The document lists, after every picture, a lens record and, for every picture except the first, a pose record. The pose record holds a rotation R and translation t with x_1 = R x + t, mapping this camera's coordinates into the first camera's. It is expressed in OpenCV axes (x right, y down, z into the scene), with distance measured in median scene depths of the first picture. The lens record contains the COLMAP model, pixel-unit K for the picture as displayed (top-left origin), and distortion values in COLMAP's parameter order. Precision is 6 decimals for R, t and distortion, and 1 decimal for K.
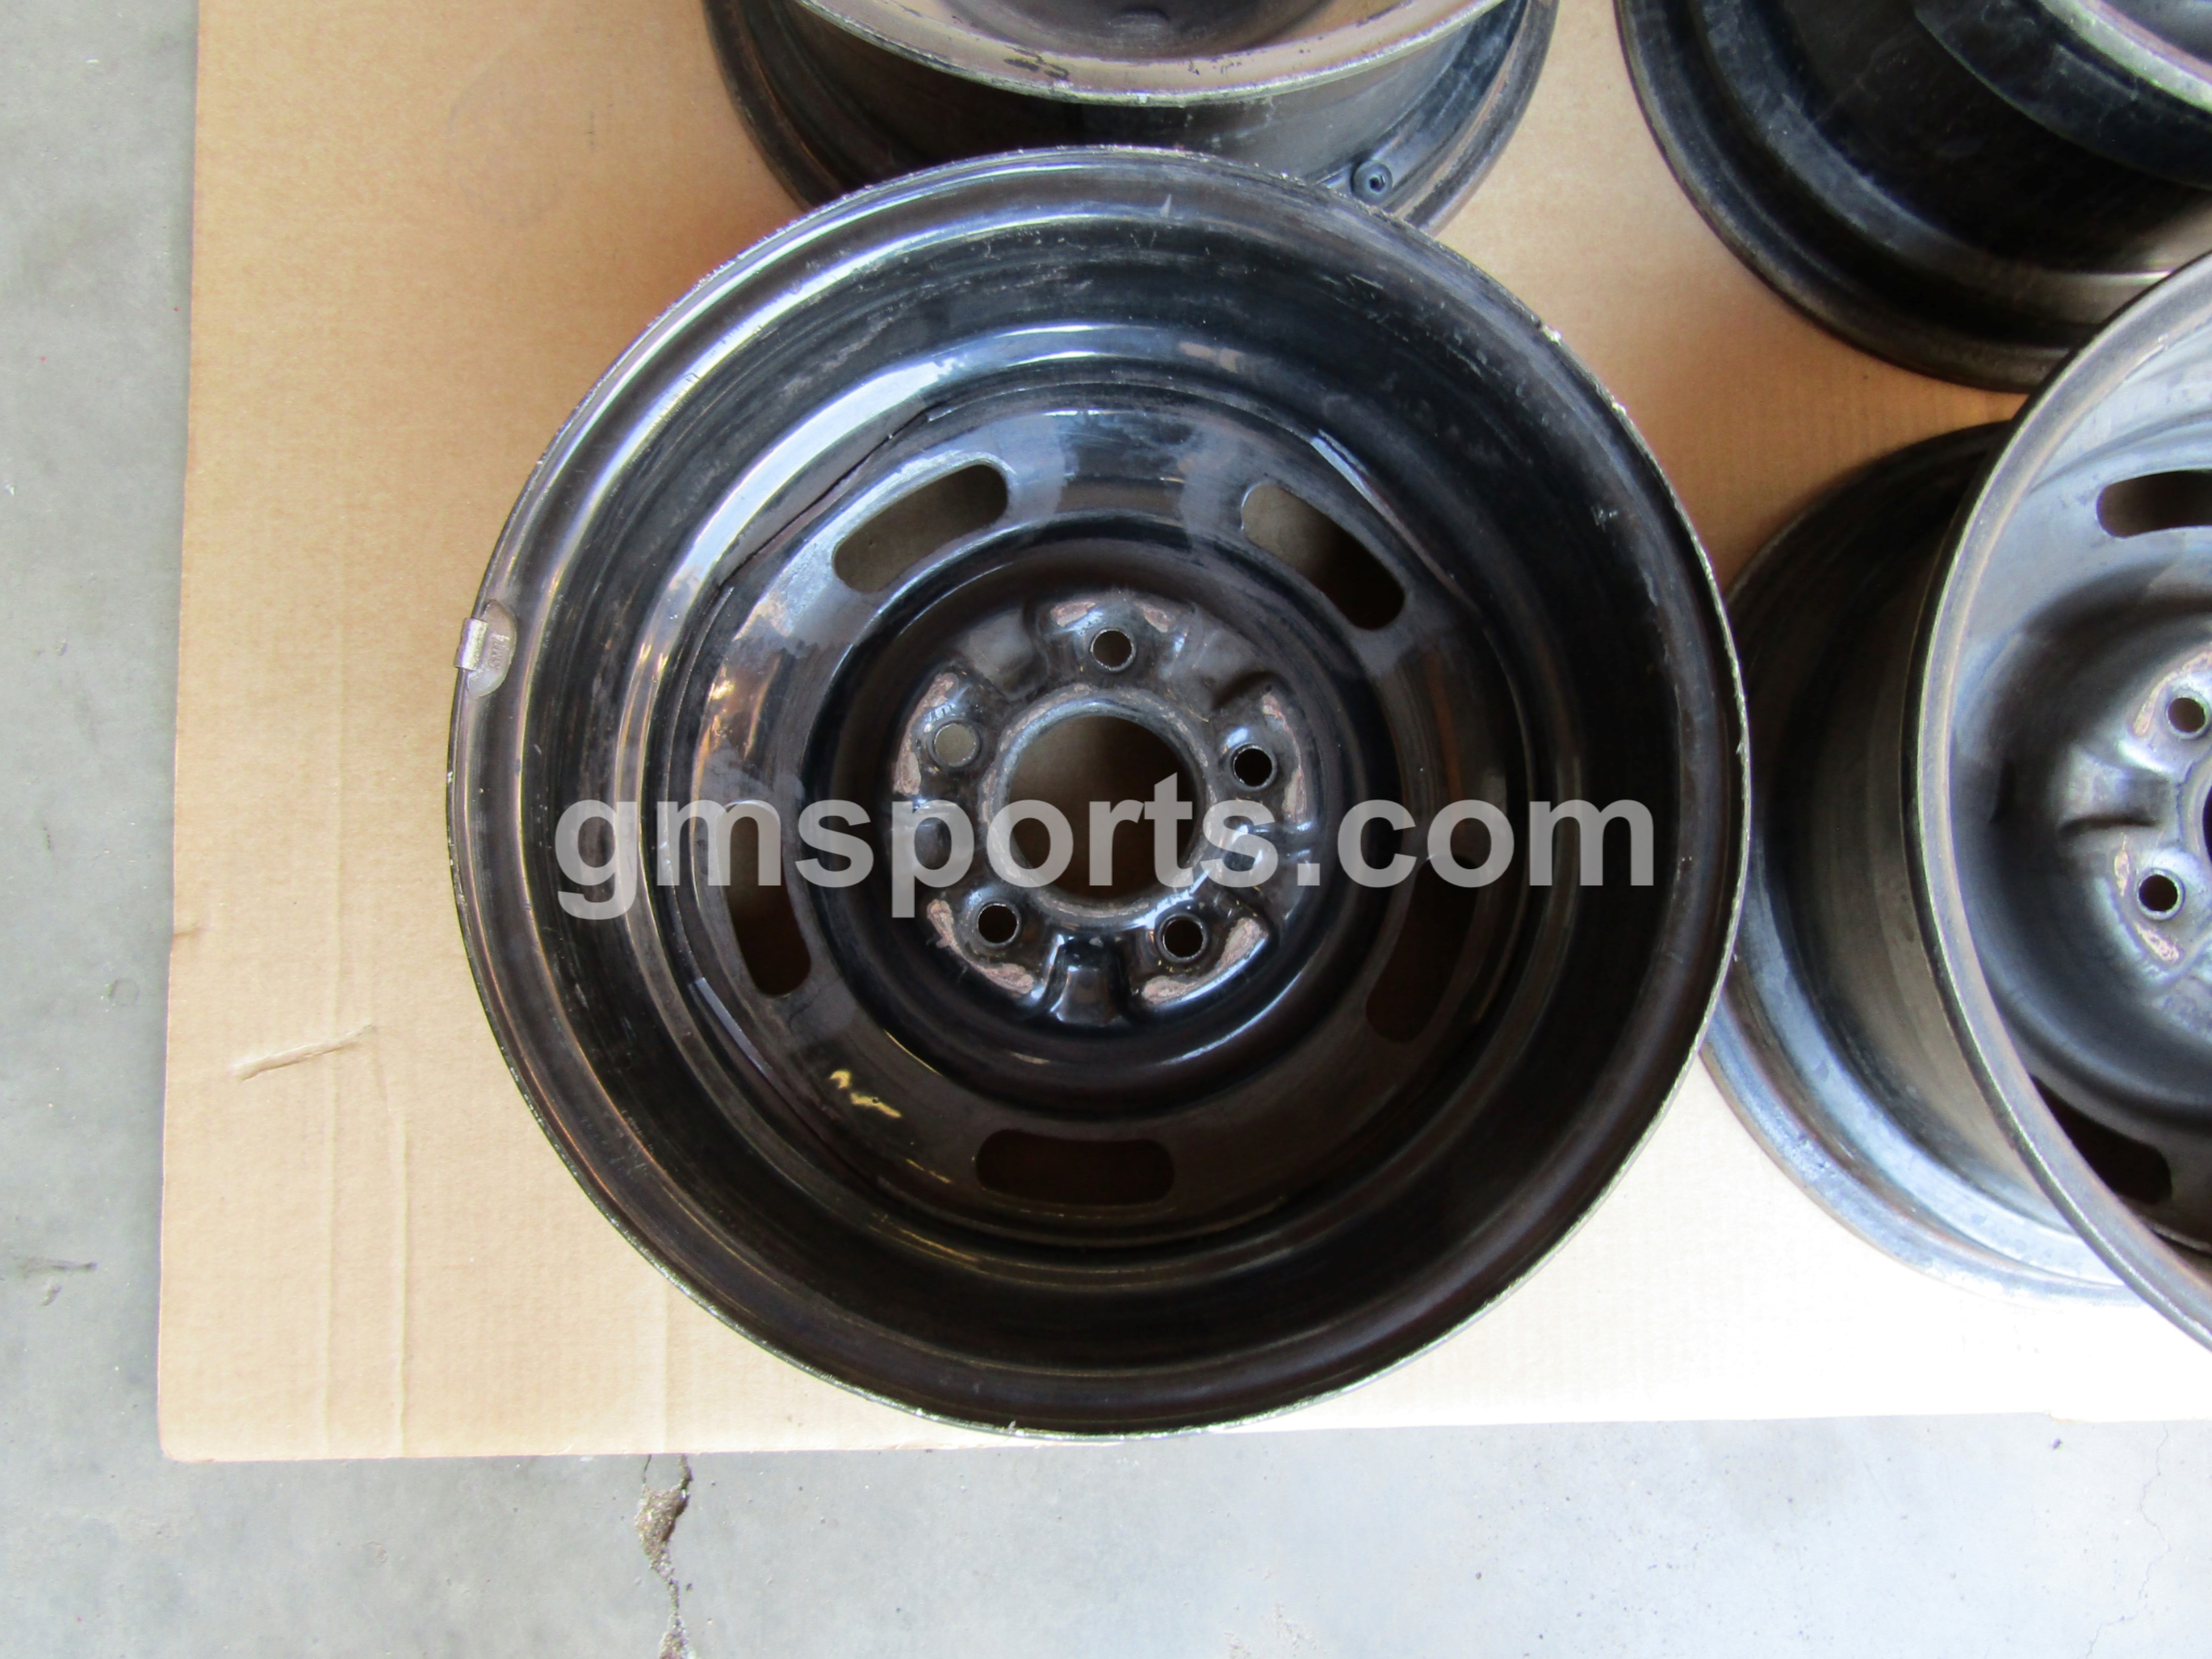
lens RADIAL K [[1593.1, 0, 1097.4], [0, 1593.1, 820.3], [0, 0, 1]] dist [-0.003555, -0.005202]
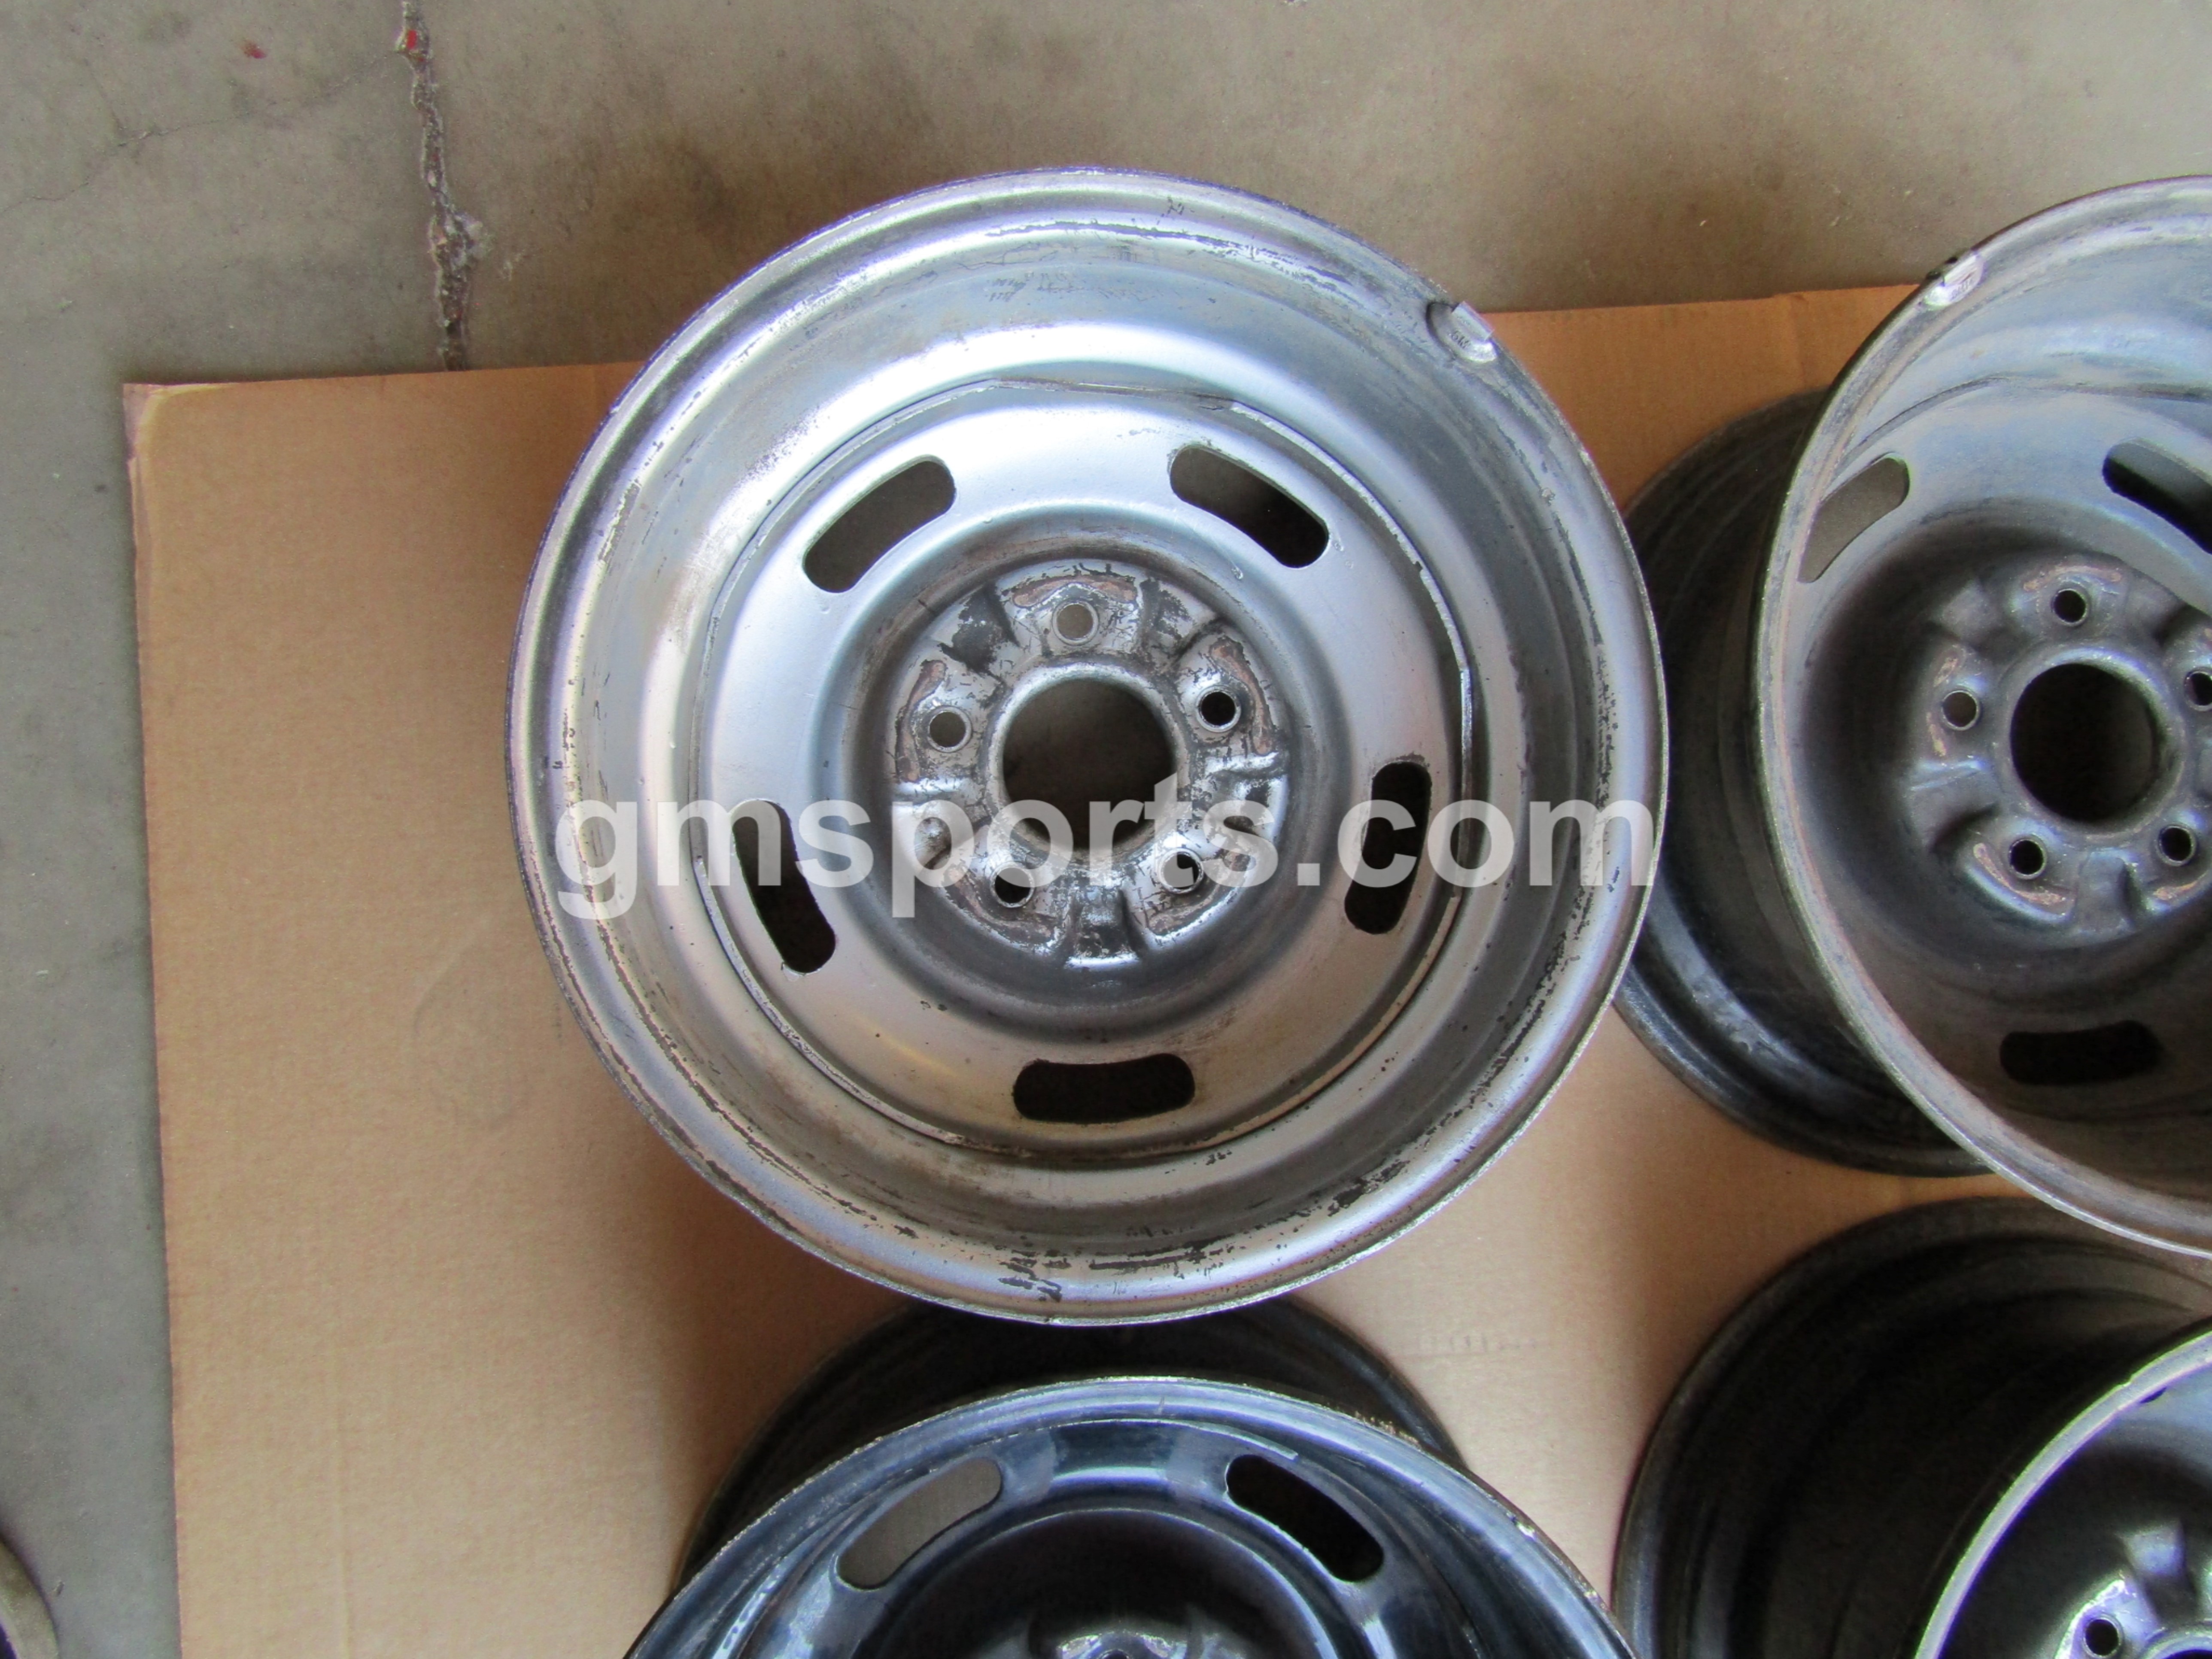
lens RADIAL K [[1593.1, 0, 1097.4], [0, 1593.1, 820.3], [0, 0, 1]] dist [-0.003555, -0.005202]
pose [[0.996687, -0.058736, 0.056259, -0.025099], [0.058254, 0.998250, 0.010178, -0.585755], [-0.056758, -0.006867, 0.998364, -0.036657]]
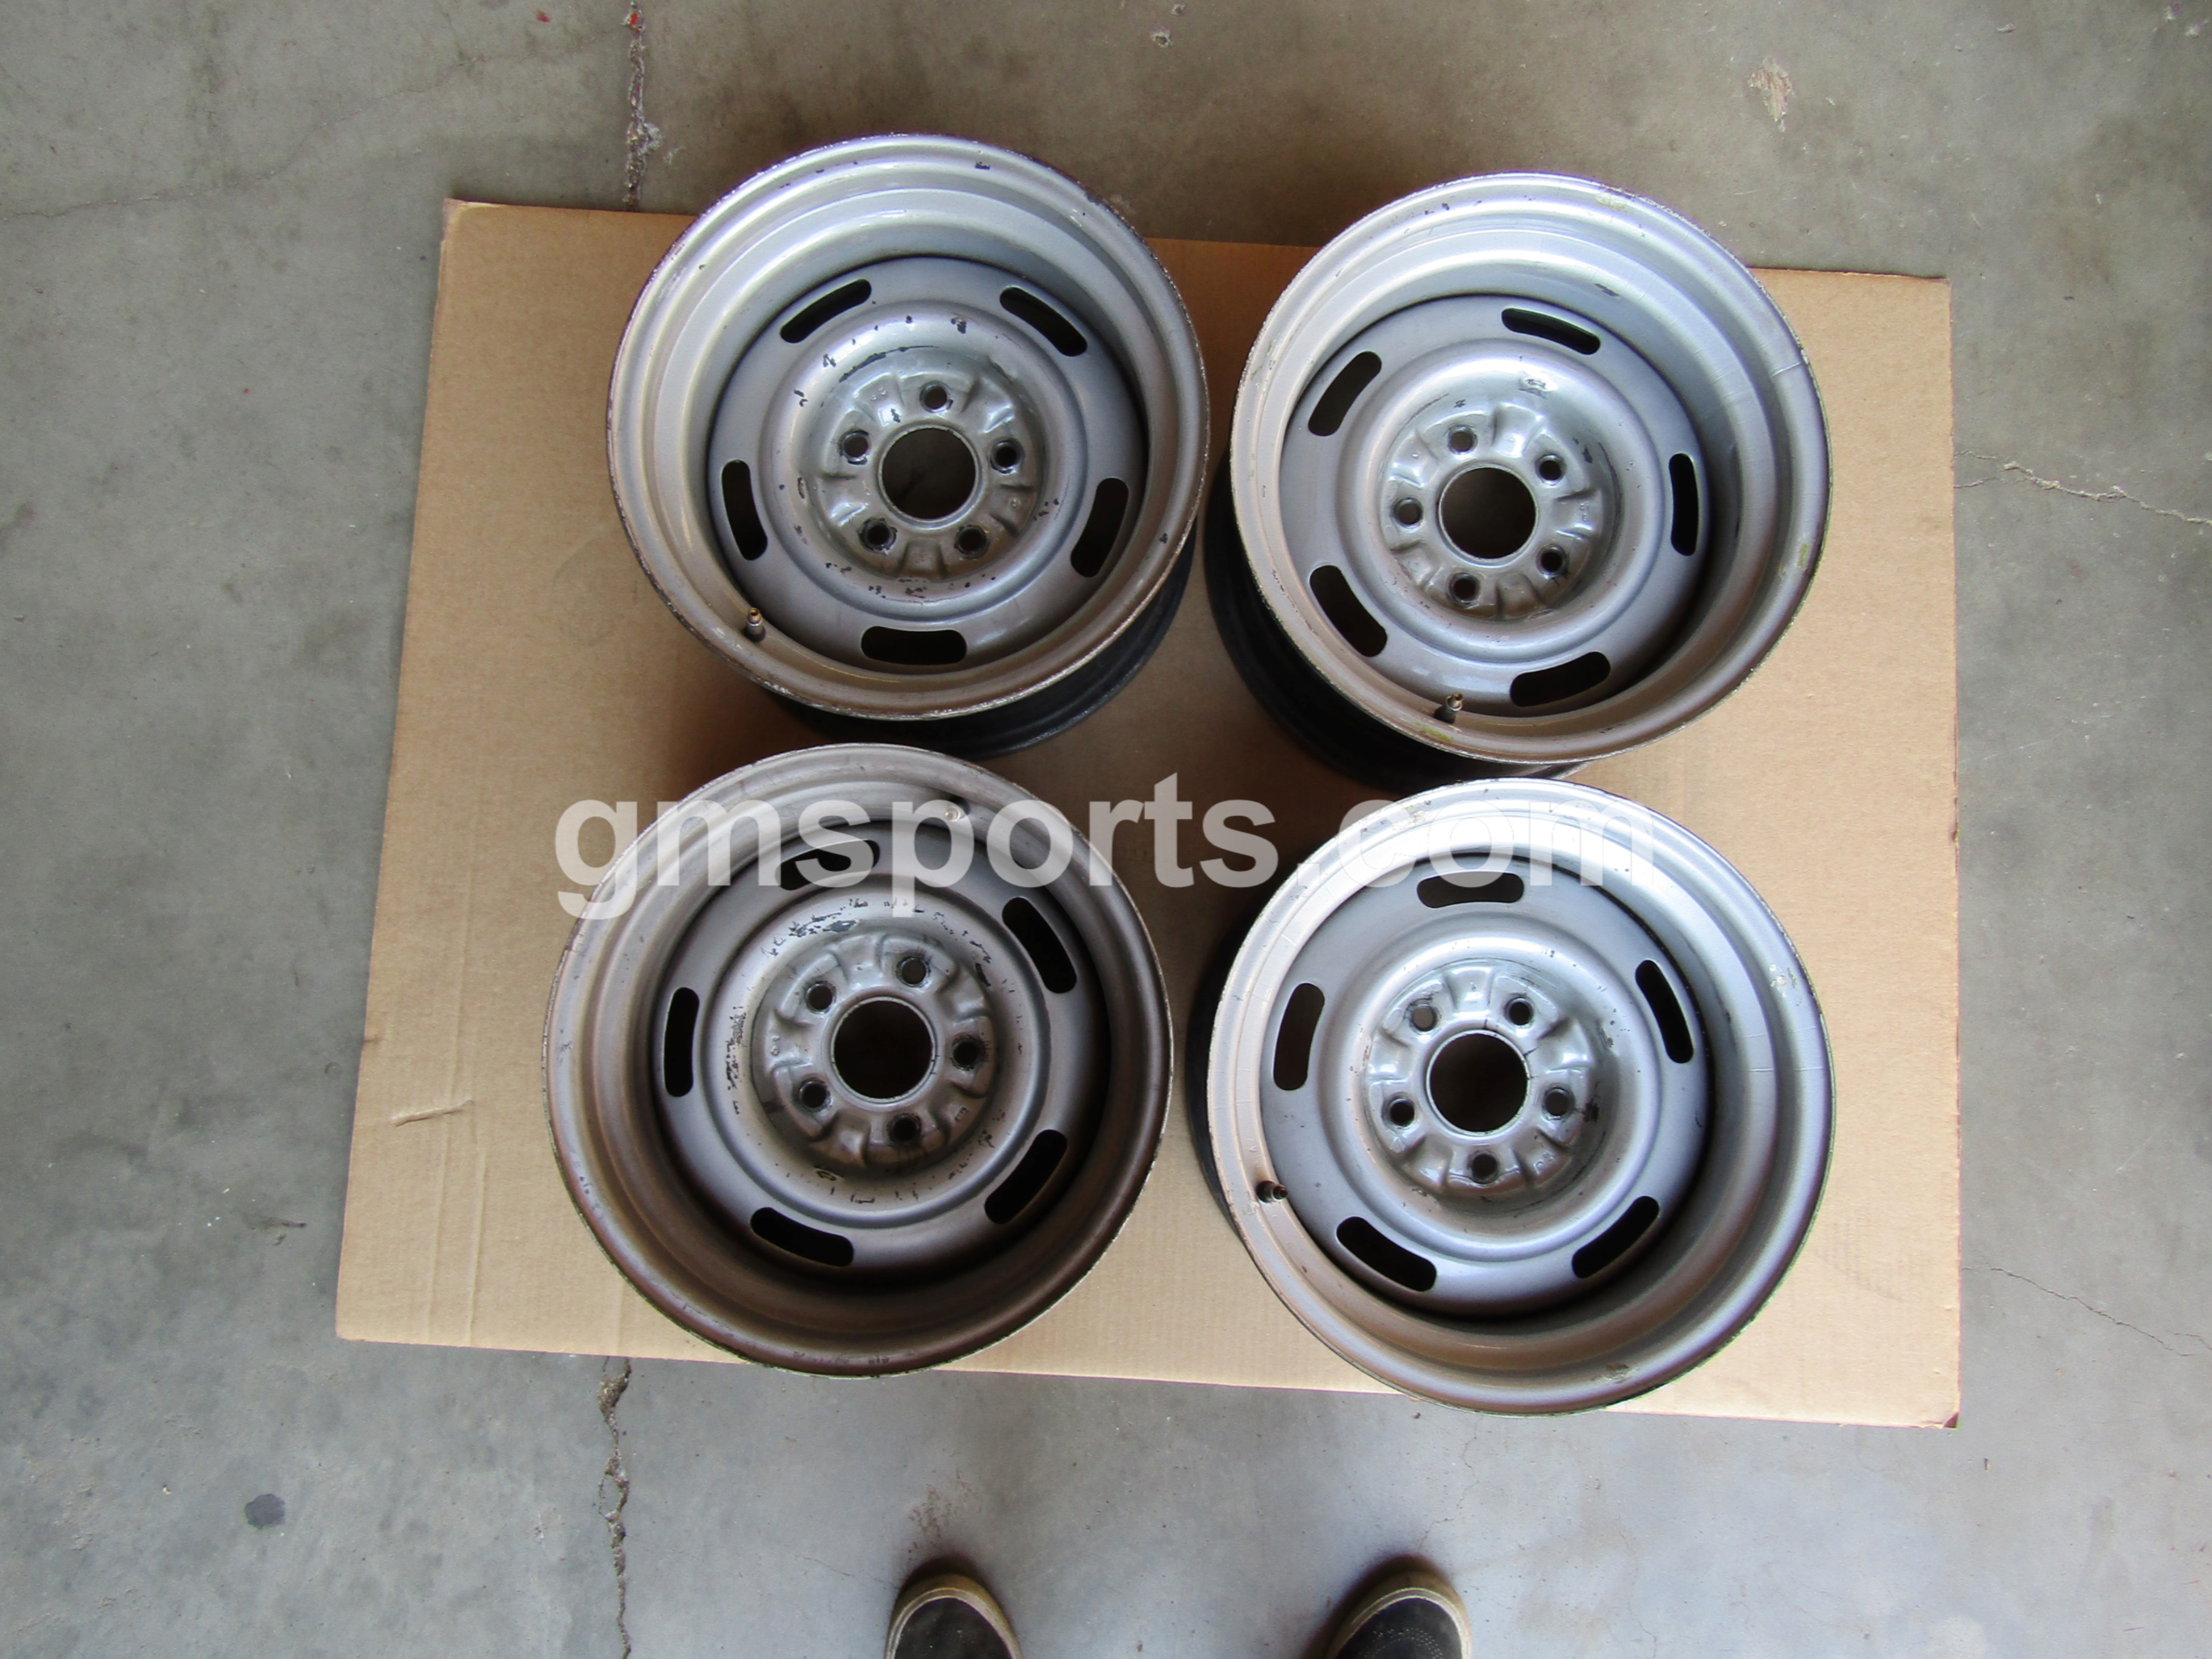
lens RADIAL K [[1613.3, 0, 1114.4], [0, 1613.3, 830.3], [0, 0, 1]] dist [-0.007905, -0.001199]
pose [[0.997210, 0.071386, -0.021825, 0.274004], [-0.071791, 0.997251, -0.018363, -0.189426], [0.020454, 0.019878, 0.999593, -0.780680]]
